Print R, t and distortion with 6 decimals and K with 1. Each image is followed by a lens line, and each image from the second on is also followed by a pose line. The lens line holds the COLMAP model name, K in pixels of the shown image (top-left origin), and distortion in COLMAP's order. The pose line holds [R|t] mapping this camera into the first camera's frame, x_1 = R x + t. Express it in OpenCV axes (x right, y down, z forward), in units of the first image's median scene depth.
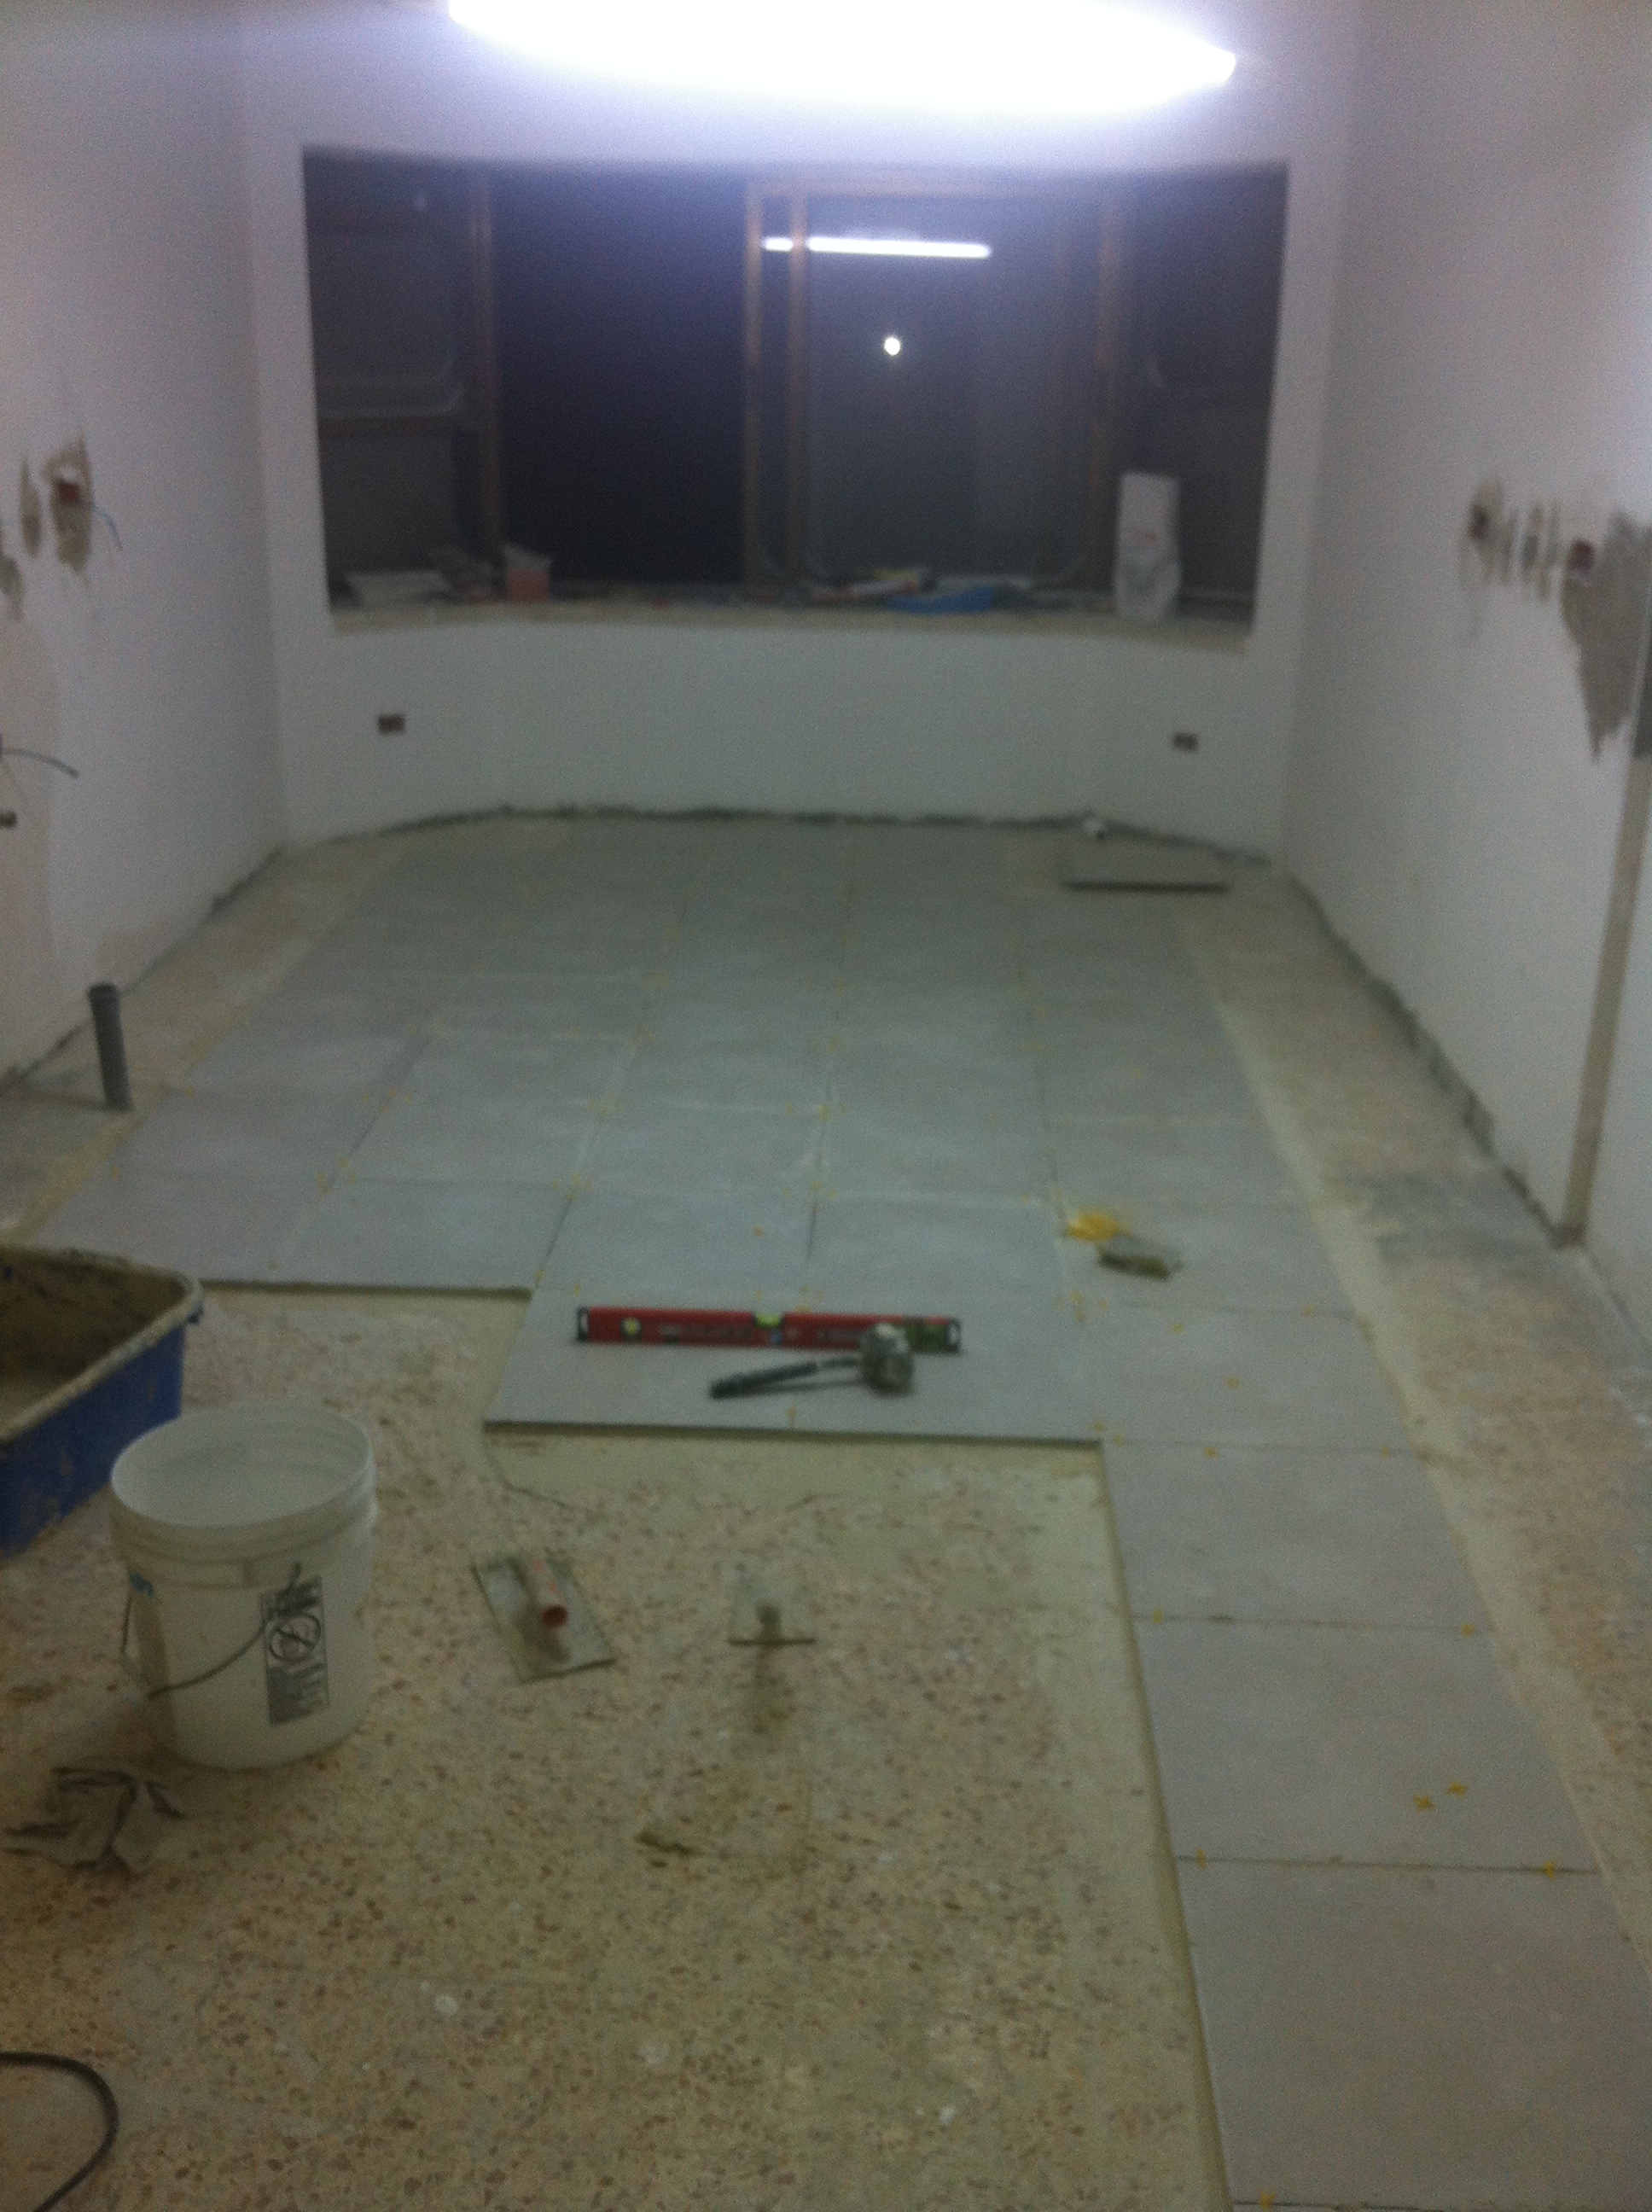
lens RADIAL K [[2138.7, 0, 826.0], [0, 2138.7, 1106.0], [0, 0, 1]] dist [0.131765, -0.428773]
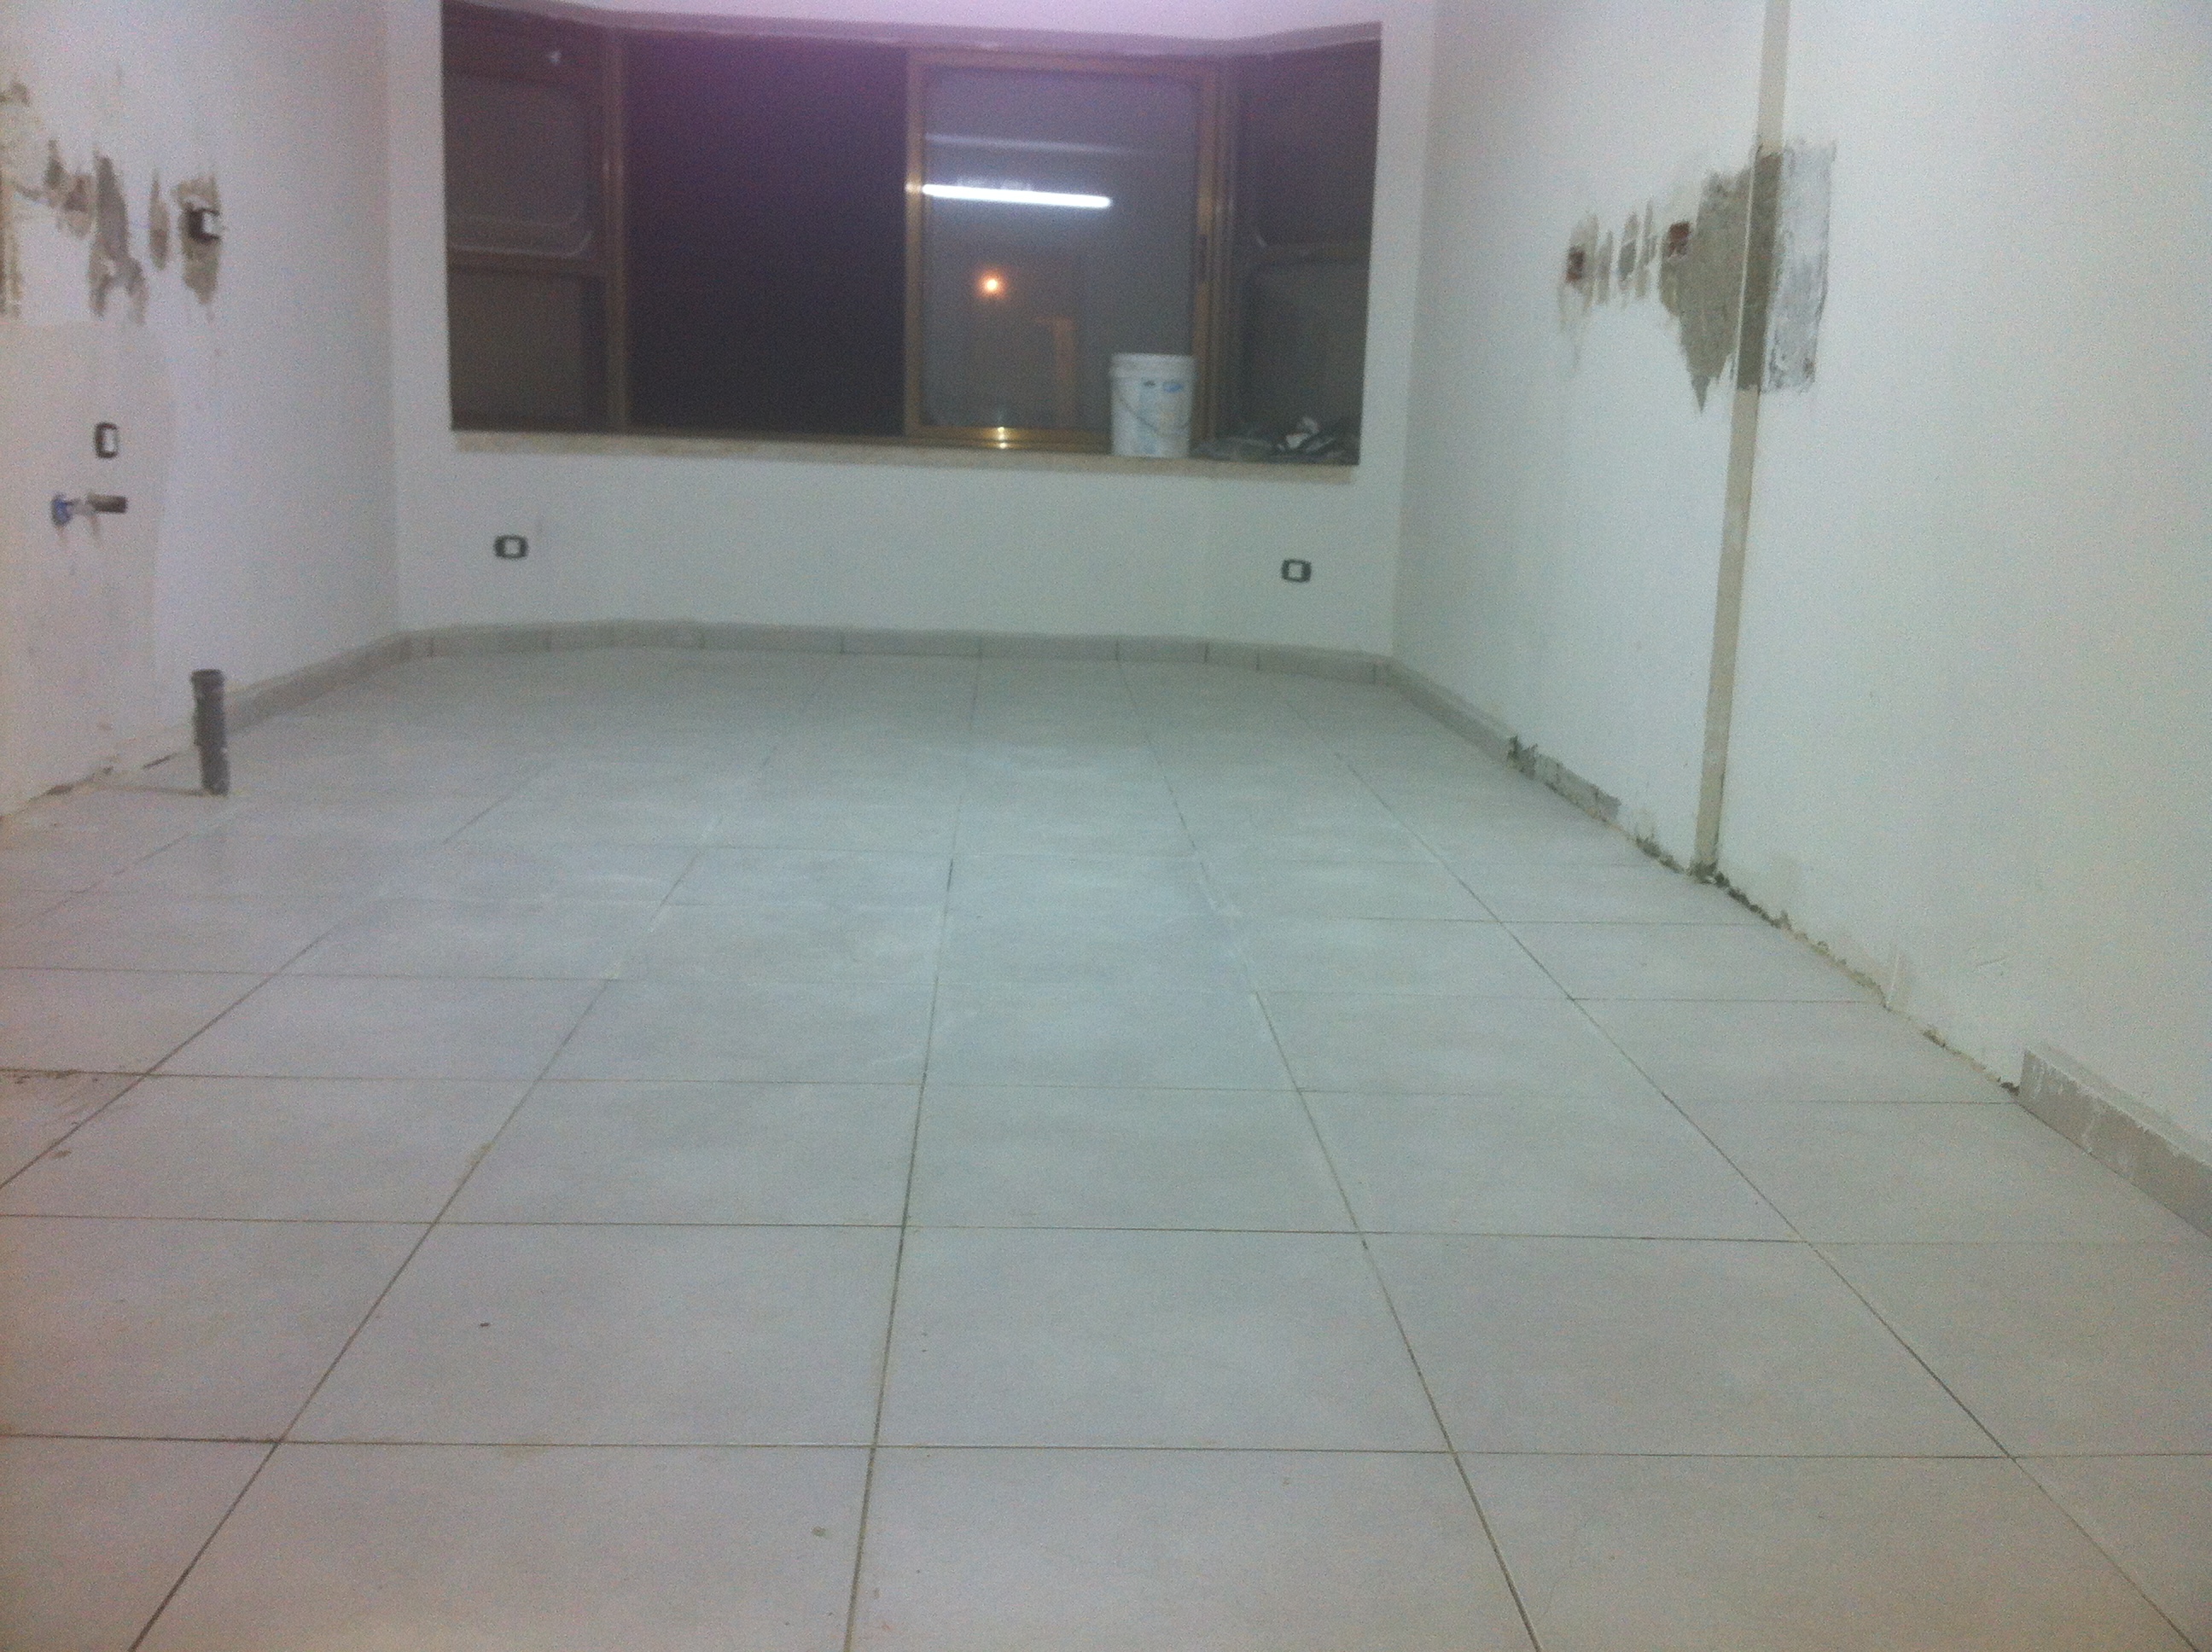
lens RADIAL K [[2120.5, 0, 1129.9], [0, 2120.5, 819.5], [0, 0, 1]] dist [0.099173, -0.303355]
pose [[0.995530, -0.000571, 0.094445, -0.015580], [0.015429, 0.987530, -0.156670, 0.171413], [-0.093178, 0.157427, 0.983125, 0.035031]]
